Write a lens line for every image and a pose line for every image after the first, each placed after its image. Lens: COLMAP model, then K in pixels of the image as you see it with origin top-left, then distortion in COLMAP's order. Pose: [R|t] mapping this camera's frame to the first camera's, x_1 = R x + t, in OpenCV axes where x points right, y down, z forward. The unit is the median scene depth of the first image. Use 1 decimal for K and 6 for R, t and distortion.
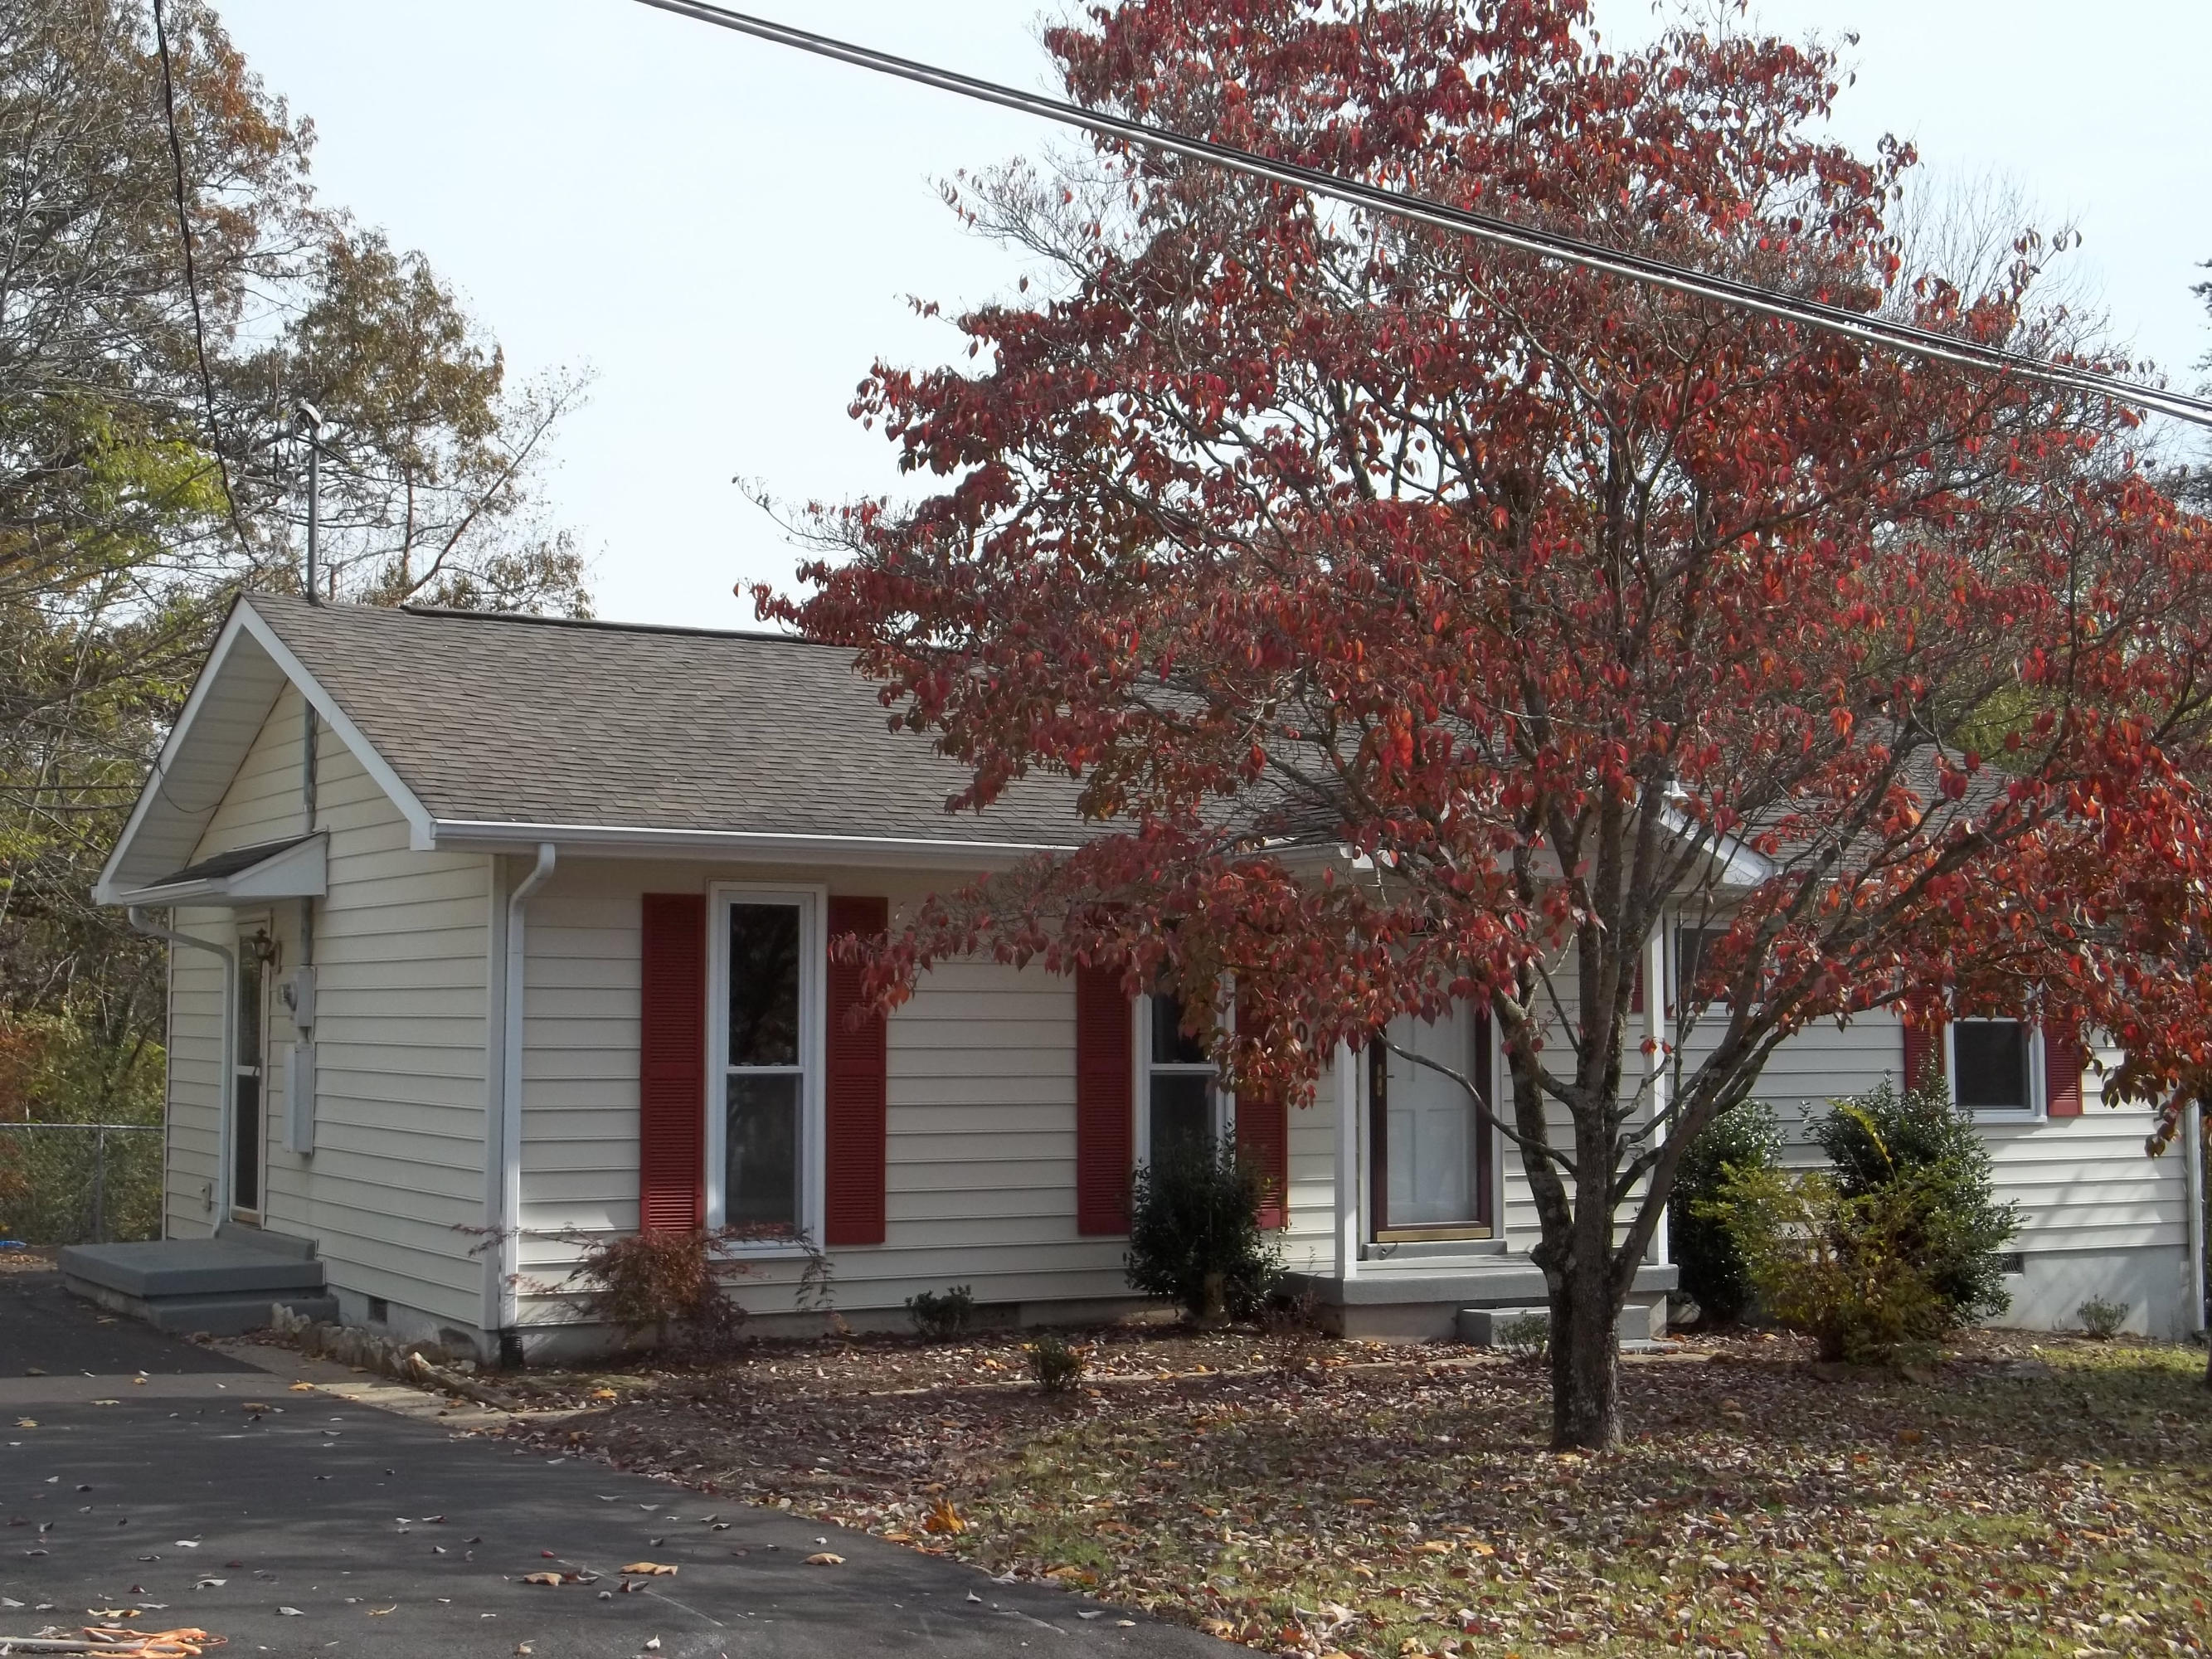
lens RADIAL K [[2896.7, 0, 1114.7], [0, 2896.7, 839.5], [0, 0, 1]] dist [-0.015025, 0.017925]
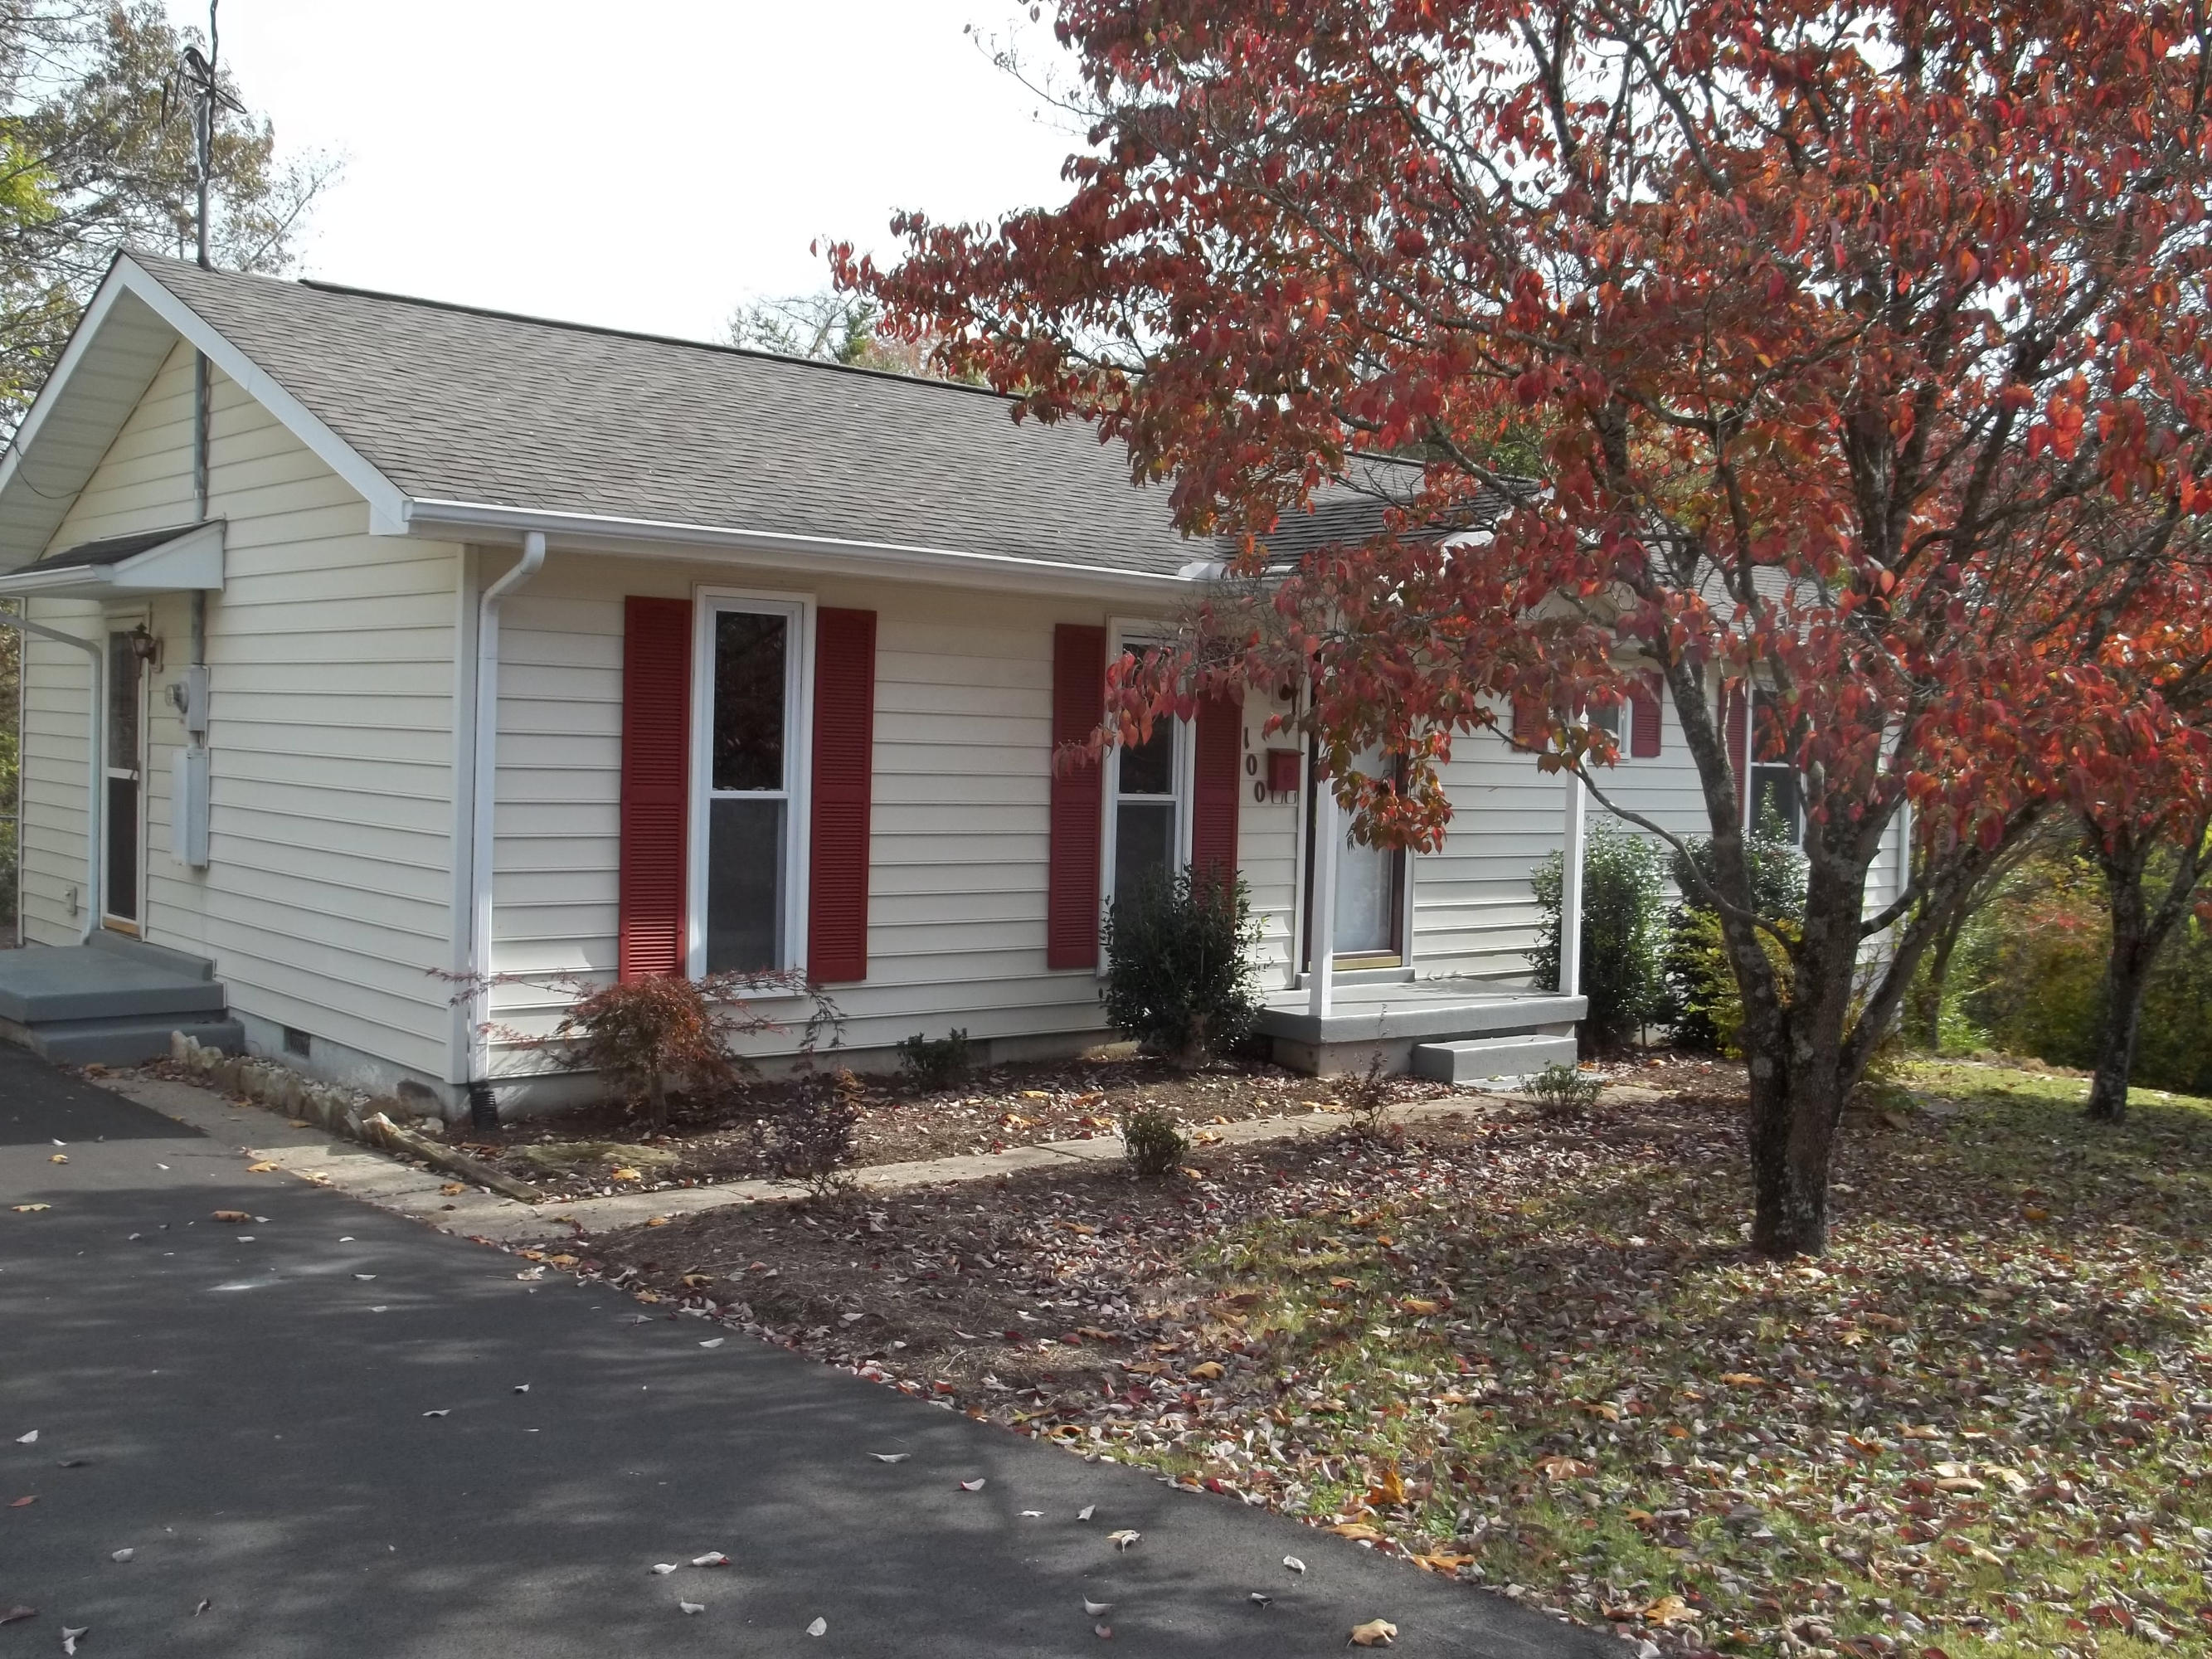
lens RADIAL K [[2188.3, 0, 1106.0], [0, 2188.3, 829.5], [0, 0, 1]] dist [-0.113277, 0.190698]
pose [[0.983147, 0.020504, 0.181665, -0.131939], [-0.040090, 0.993684, 0.104808, 0.013460], [-0.178369, -0.110324, 0.977759, 0.298799]]
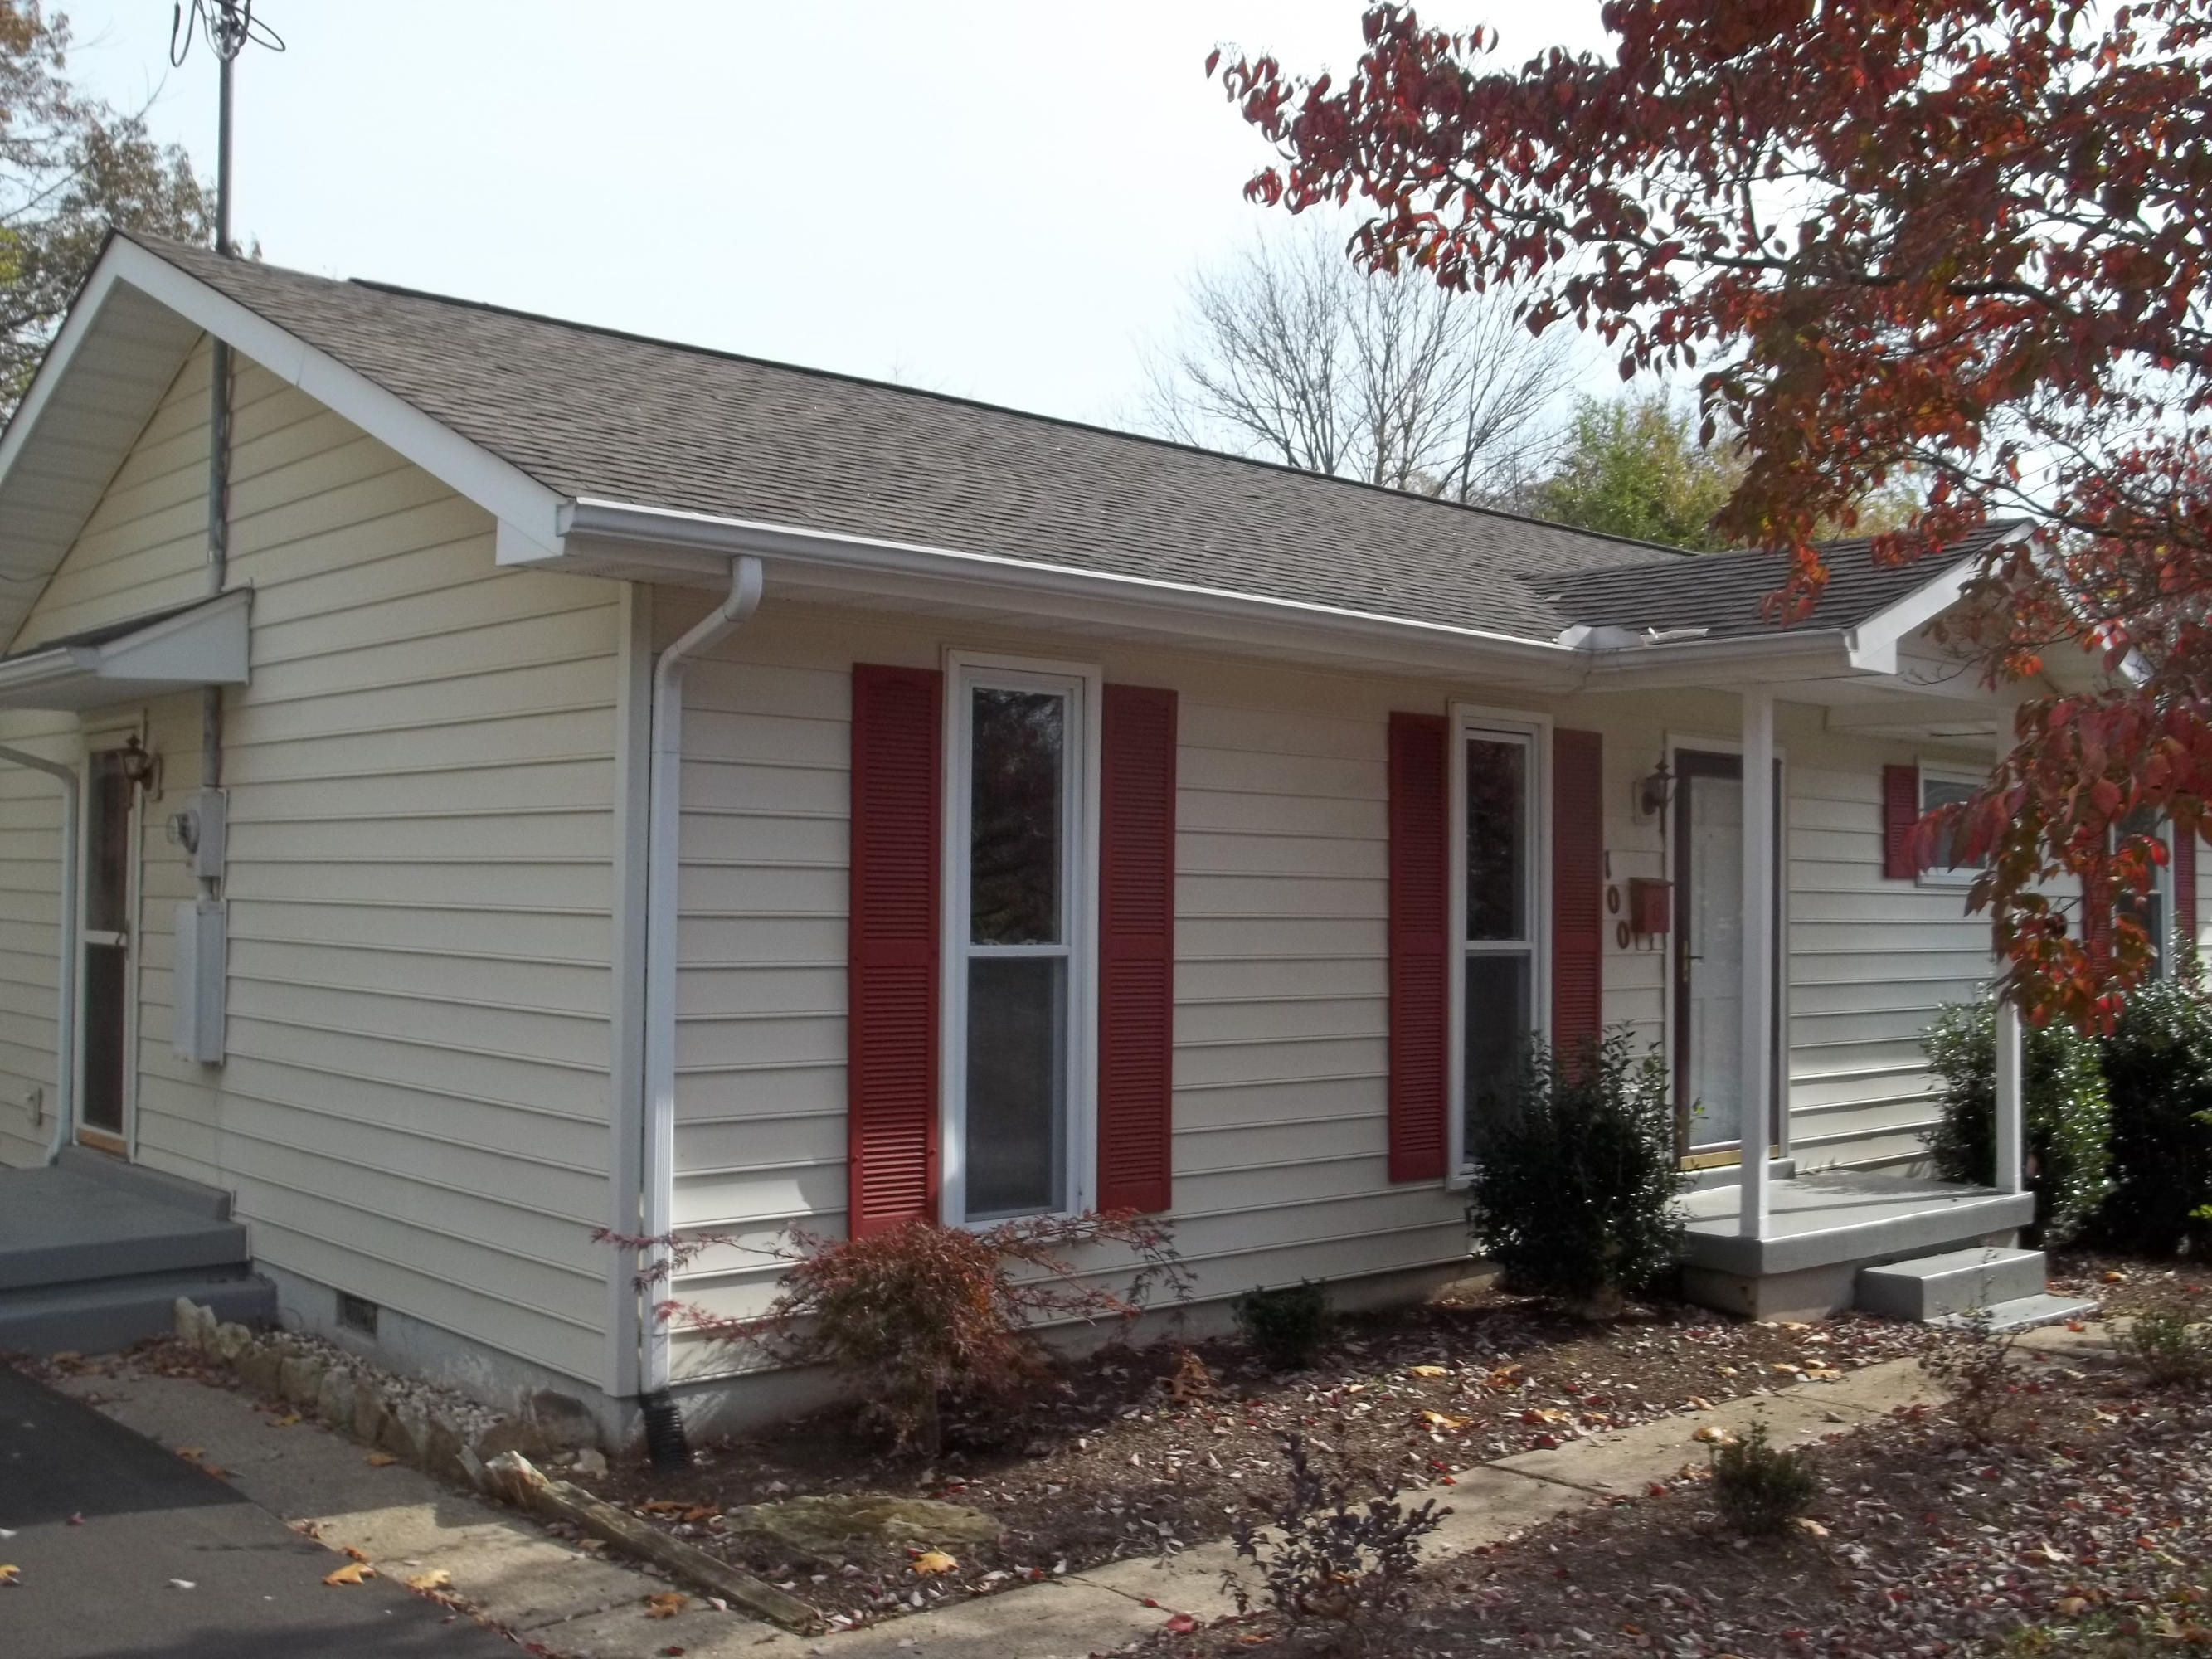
lens RADIAL K [[2205.8, 0, 1112.0], [0, 2205.8, 839.8], [0, 0, 1]] dist [-0.100461, 0.165280]
pose [[0.981264, 0.014701, 0.192108, -0.189954], [-0.022628, 0.998978, 0.039138, 0.034919], [-0.191337, -0.042751, 0.980593, 0.510193]]
